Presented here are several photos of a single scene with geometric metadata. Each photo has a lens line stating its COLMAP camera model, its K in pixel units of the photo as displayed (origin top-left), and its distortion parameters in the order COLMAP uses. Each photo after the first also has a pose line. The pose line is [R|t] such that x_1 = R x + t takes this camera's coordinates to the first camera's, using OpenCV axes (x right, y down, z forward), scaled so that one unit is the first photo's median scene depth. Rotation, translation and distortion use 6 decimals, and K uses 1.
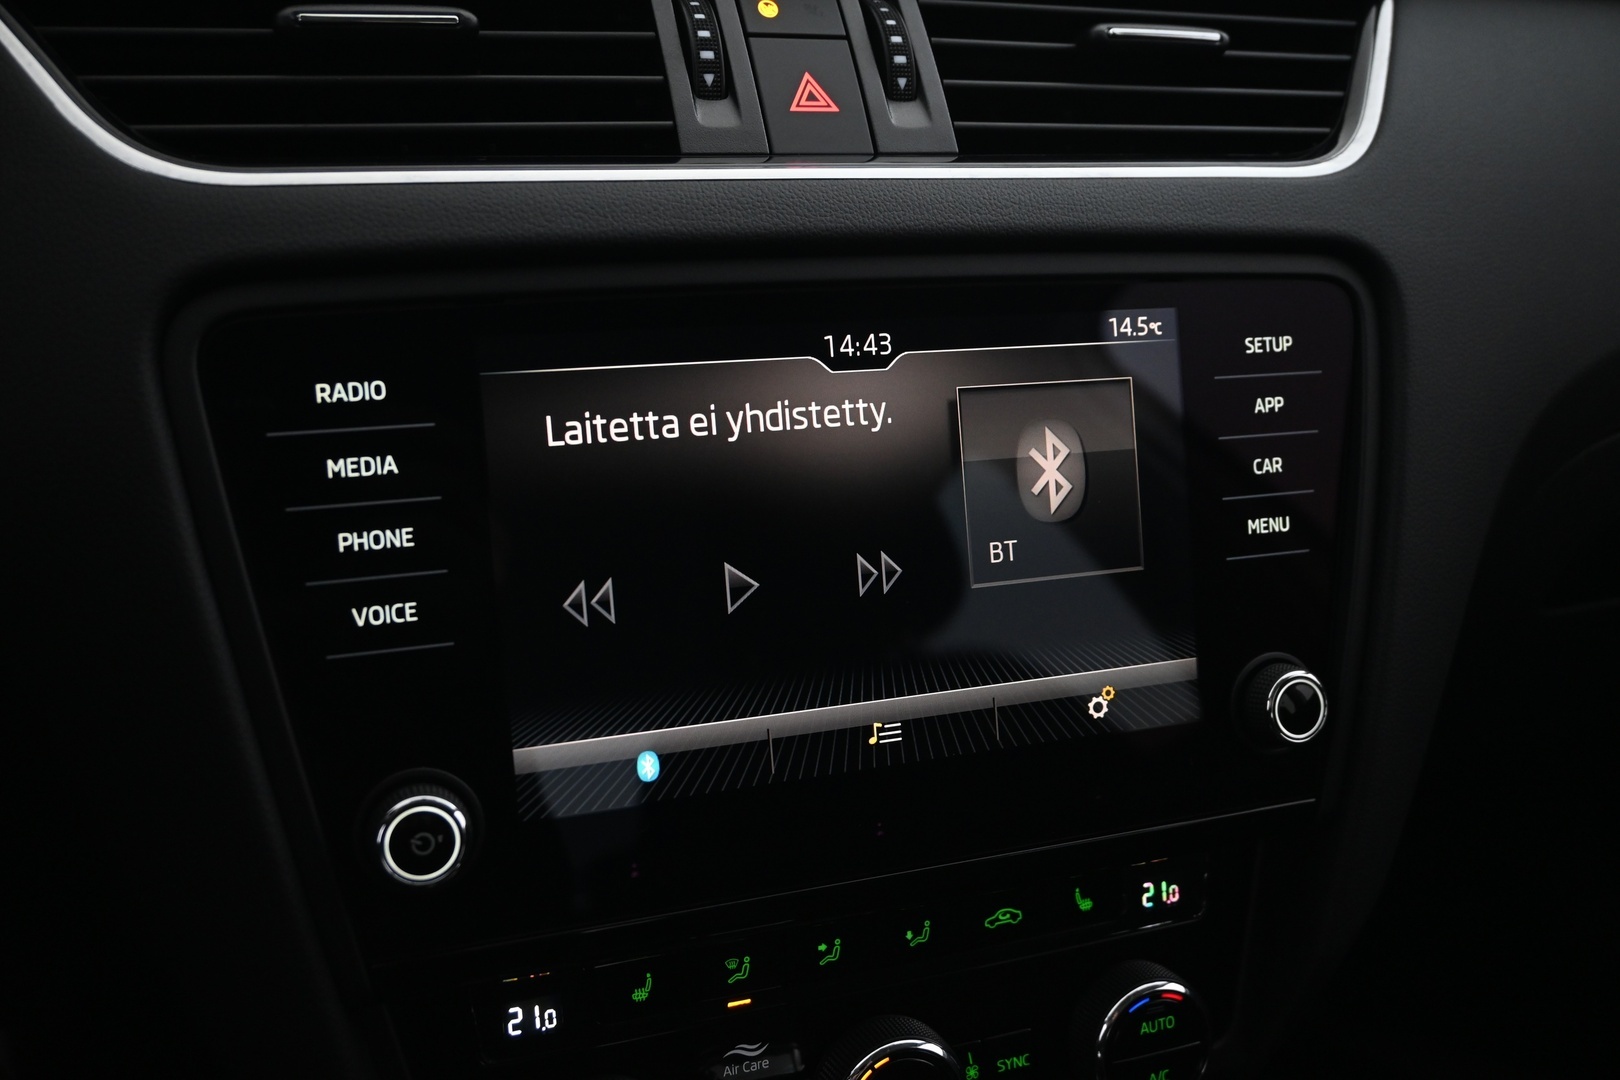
lens RADIAL K [[1487.4, 0, 804.2], [0, 1487.4, 543.1], [0, 0, 1]] dist [-0.012713, 0.000000]
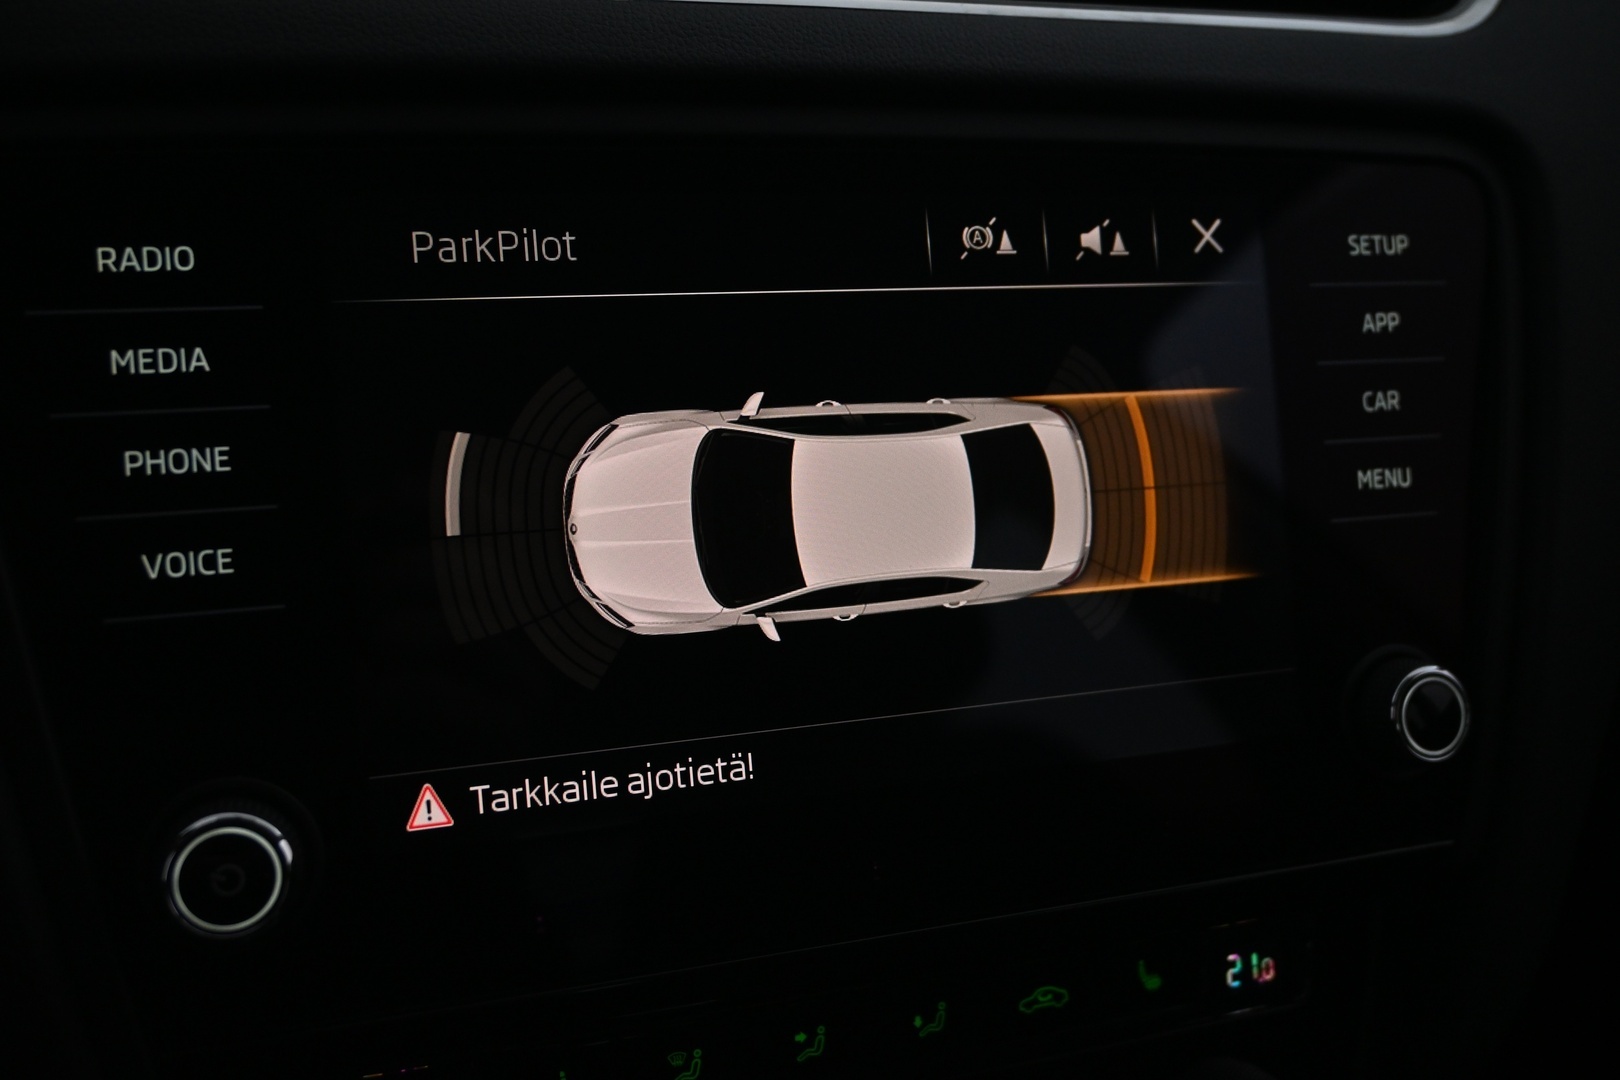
lens RADIAL K [[1591.0, 0, 800.6], [0, 1591.0, 538.4], [0, 0, 1]] dist [-0.009419, 0.000000]
pose [[0.999930, -0.004424, -0.010952, 0.022503], [0.003769, 0.998243, -0.059134, 0.071499], [0.011194, 0.059088, 0.998190, 0.196151]]
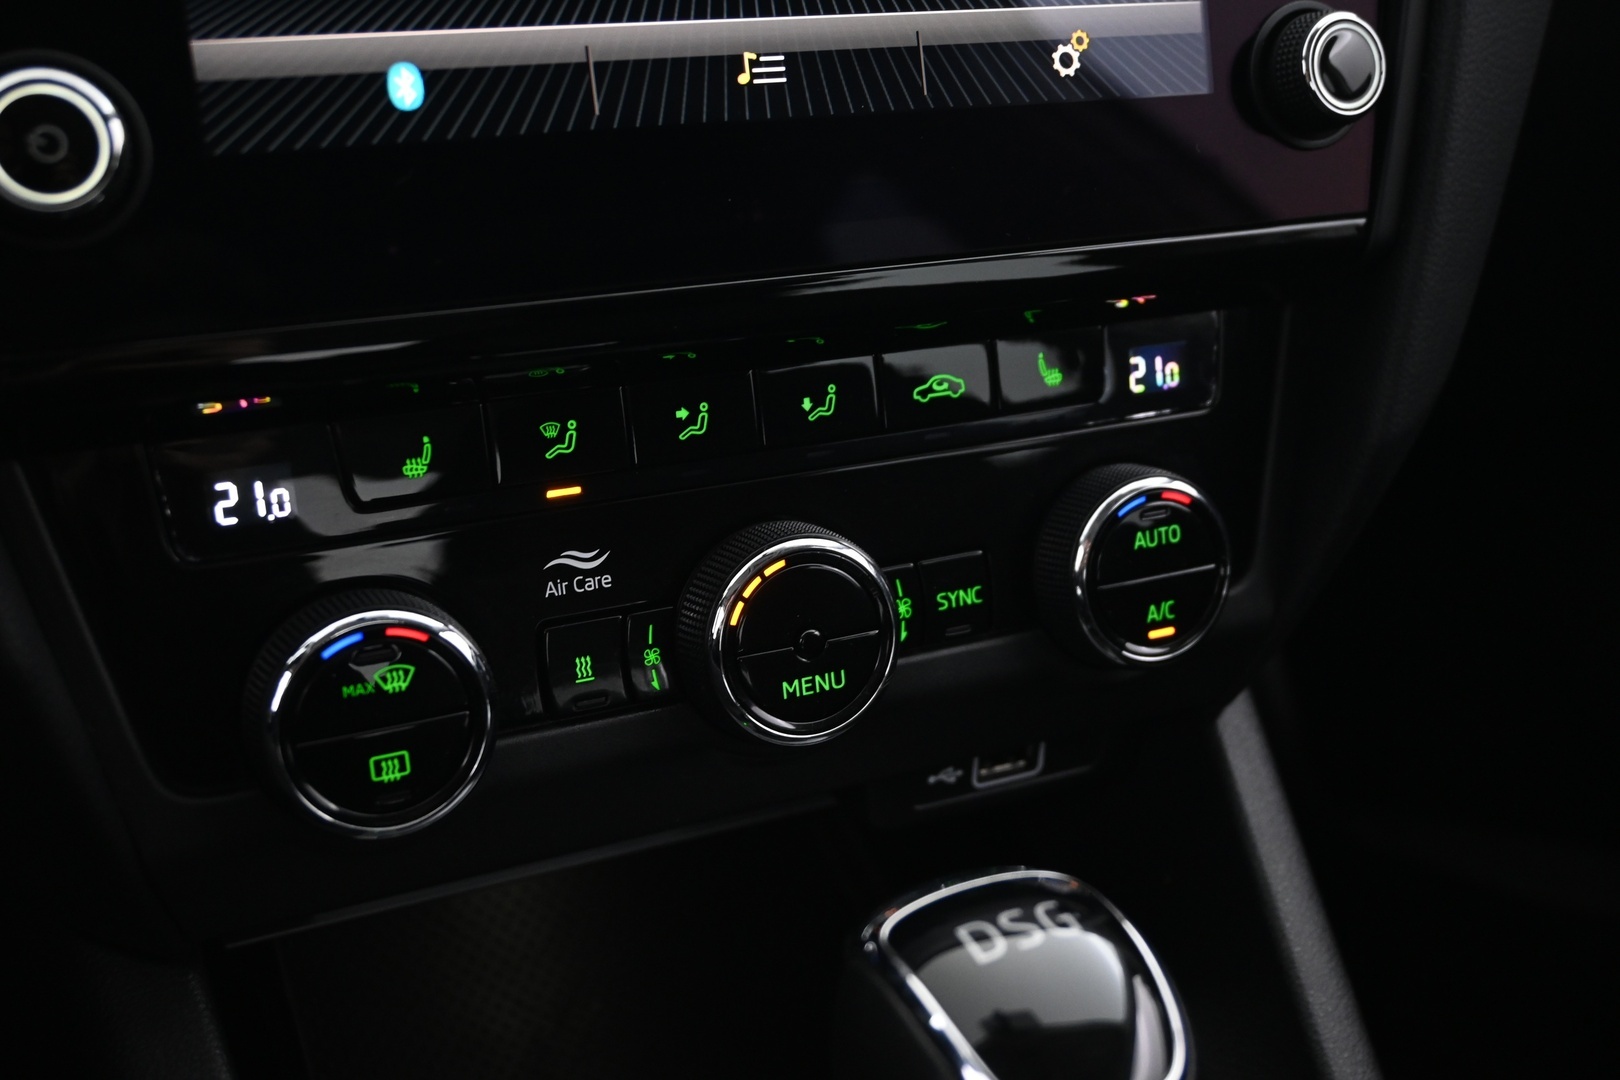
lens RADIAL K [[1849.6, 0, 811.3], [0, 1849.6, 540.8], [0, 0, 1]] dist [-0.012714, 0.000000]
pose [[0.995393, -0.042662, 0.085869, -0.004357], [0.035860, 0.996209, 0.079252, 0.270253], [-0.088925, -0.075808, 0.993149, 0.142380]]
